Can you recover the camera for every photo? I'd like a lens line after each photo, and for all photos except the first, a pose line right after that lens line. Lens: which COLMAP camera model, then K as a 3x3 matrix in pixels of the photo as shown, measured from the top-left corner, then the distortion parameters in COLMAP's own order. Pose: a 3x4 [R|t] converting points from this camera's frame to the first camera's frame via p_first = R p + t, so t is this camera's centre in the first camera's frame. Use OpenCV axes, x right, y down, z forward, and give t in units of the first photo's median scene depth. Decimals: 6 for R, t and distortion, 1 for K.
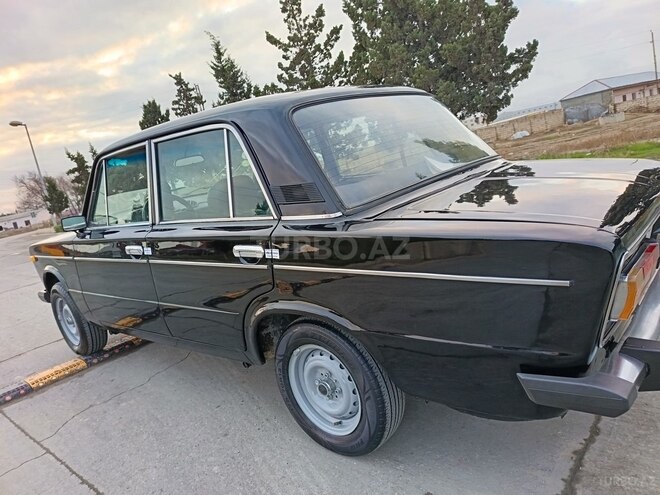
lens RADIAL K [[457.1, 0, 329.6], [0, 457.1, 246.9], [0, 0, 1]] dist [0.041484, -0.035298]
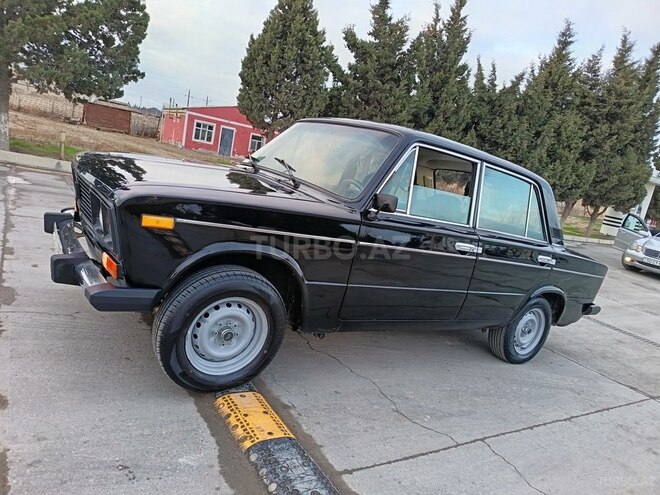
lens RADIAL K [[457.1, 0, 328.9], [0, 457.1, 246.7], [0, 0, 1]] dist [0.041484, -0.035298]
pose [[0.224220, 0.067614, 0.972190, -0.480081], [-0.080633, 0.995457, -0.050635, 0.027165], [-0.971197, -0.067037, 0.228653, 0.315403]]
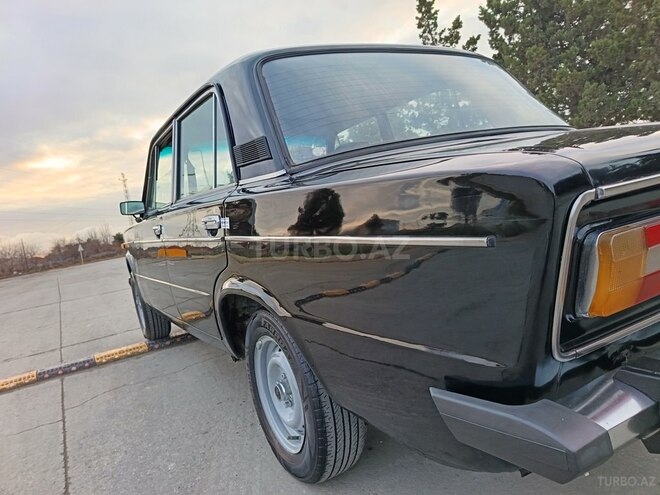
lens RADIAL K [[457.1, 0, 333.7], [0, 457.1, 250.1], [0, 0, 1]] dist [0.041484, -0.035298]
pose [[0.951581, 0.056819, -0.302101, 0.070882], [-0.071440, 0.996737, -0.037560, 0.017798], [0.298981, 0.057324, 0.952536, 0.051513]]
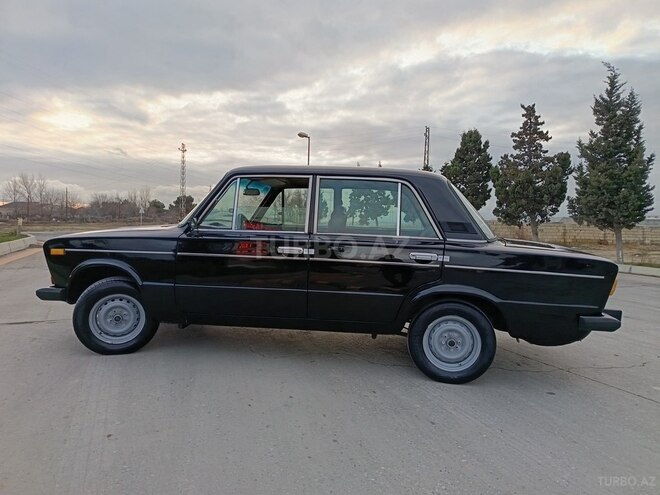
lens RADIAL K [[457.1, 0, 328.8], [0, 457.1, 244.6], [0, 0, 1]] dist [0.041484, -0.035298]
pose [[0.833984, 0.163762, 0.526928, -0.303660], [-0.066827, 0.977892, -0.198146, 0.072444], [-0.547727, 0.130038, 0.826490, -0.045935]]
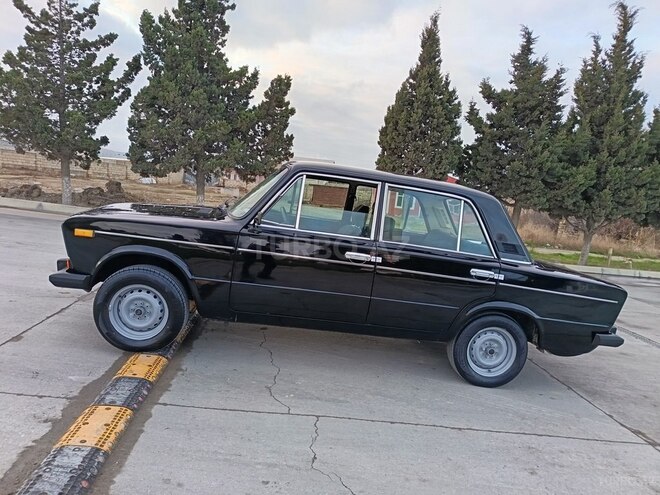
lens RADIAL K [[457.1, 0, 329.9], [0, 457.1, 246.7], [0, 0, 1]] dist [0.041484, -0.035298]
pose [[0.647954, 0.181961, 0.739625, -0.428759], [-0.111609, 0.983246, -0.144120, 0.052358], [-0.753458, 0.010835, 0.657407, 0.058173]]
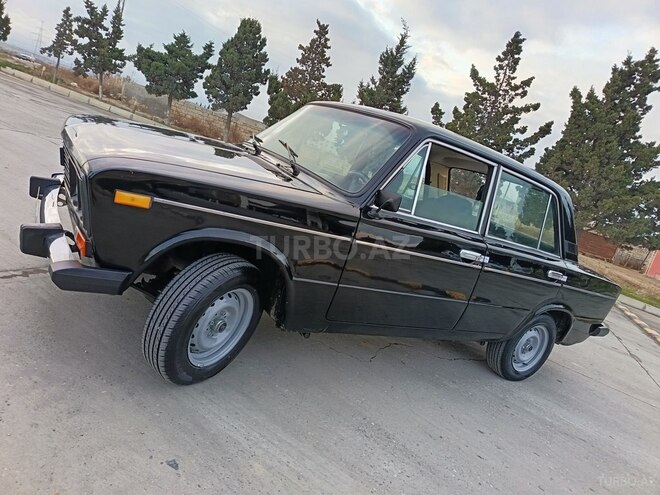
lens RADIAL K [[457.1, 0, 326.6], [0, 457.1, 246.5], [0, 0, 1]] dist [0.041484, -0.035298]
pose [[0.242739, 0.062506, 0.968076, -0.458093], [-0.177877, 0.983871, -0.018924, 0.019834], [-0.953644, -0.167605, 0.249942, 0.311821]]
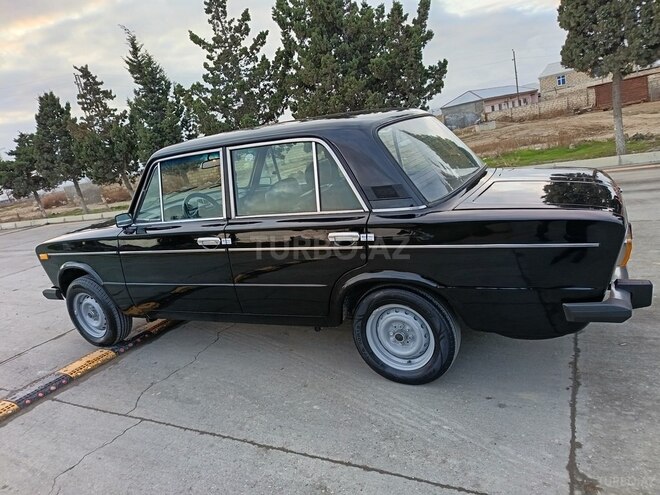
lens RADIAL K [[457.1, 0, 329.0], [0, 457.1, 246.7], [0, 0, 1]] dist [0.041484, -0.035298]
pose [[0.974490, -0.027969, 0.222679, -0.113765], [0.027777, 0.999606, 0.003994, 0.007296], [-0.222703, 0.002293, 0.974884, -0.059866]]
